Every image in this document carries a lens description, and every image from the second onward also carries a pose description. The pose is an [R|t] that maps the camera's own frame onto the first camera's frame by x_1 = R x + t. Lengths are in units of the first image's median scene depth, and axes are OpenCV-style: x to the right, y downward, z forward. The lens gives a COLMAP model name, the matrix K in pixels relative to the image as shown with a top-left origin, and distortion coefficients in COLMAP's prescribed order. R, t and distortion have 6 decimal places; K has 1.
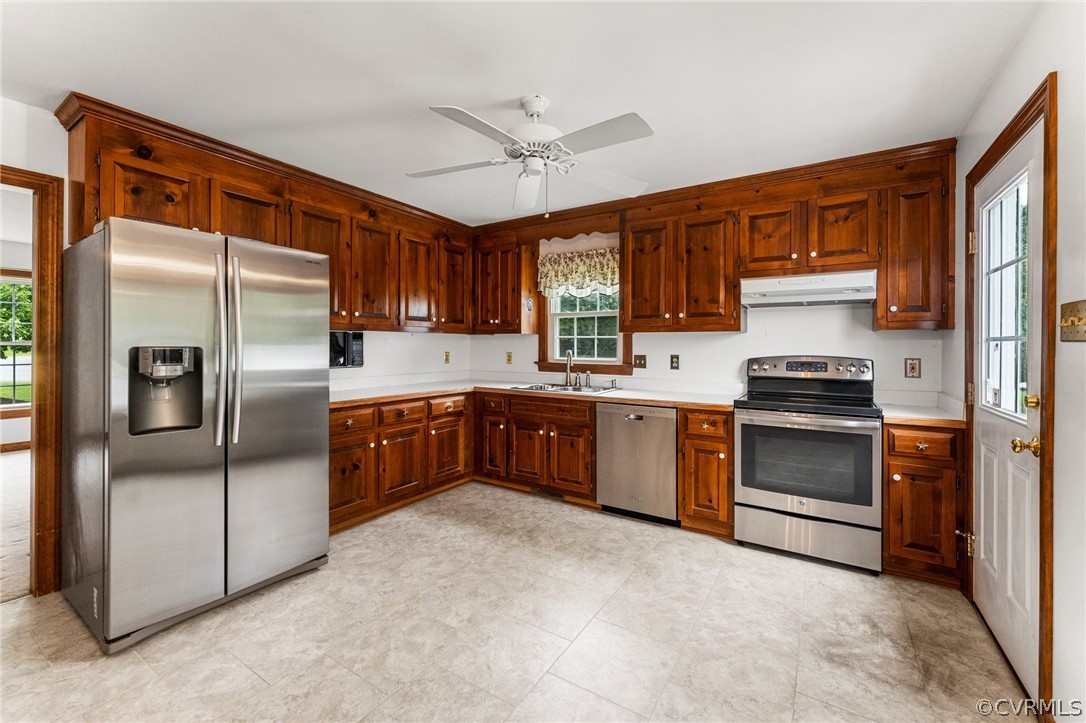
lens RADIAL K [[447.9, 0, 540.0], [0, 447.9, 343.4], [0, 0, 1]] dist [0.001054, -0.000030]
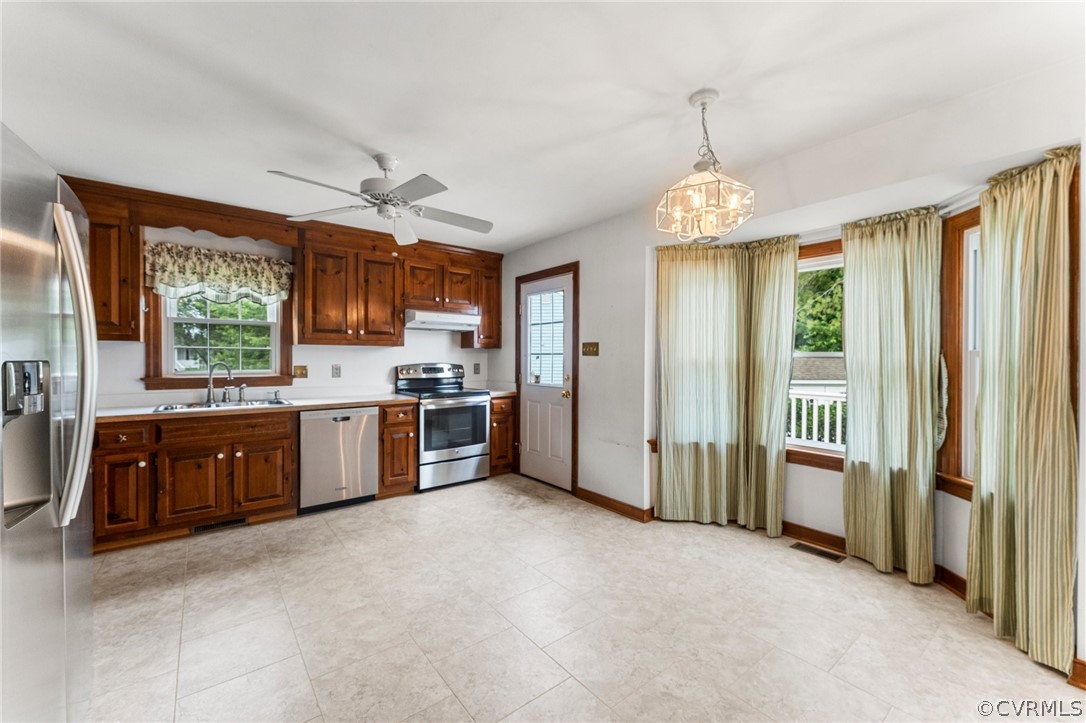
lens RADIAL K [[442.5, 0, 558.4], [0, 442.5, 358.1], [0, 0, 1]] dist [0.001010, 0.000093]
pose [[0.296374, -0.004127, 0.955063, -0.697654], [-0.004485, 0.999974, 0.005713, -0.000802], [-0.955061, -0.005976, 0.296347, 0.126597]]
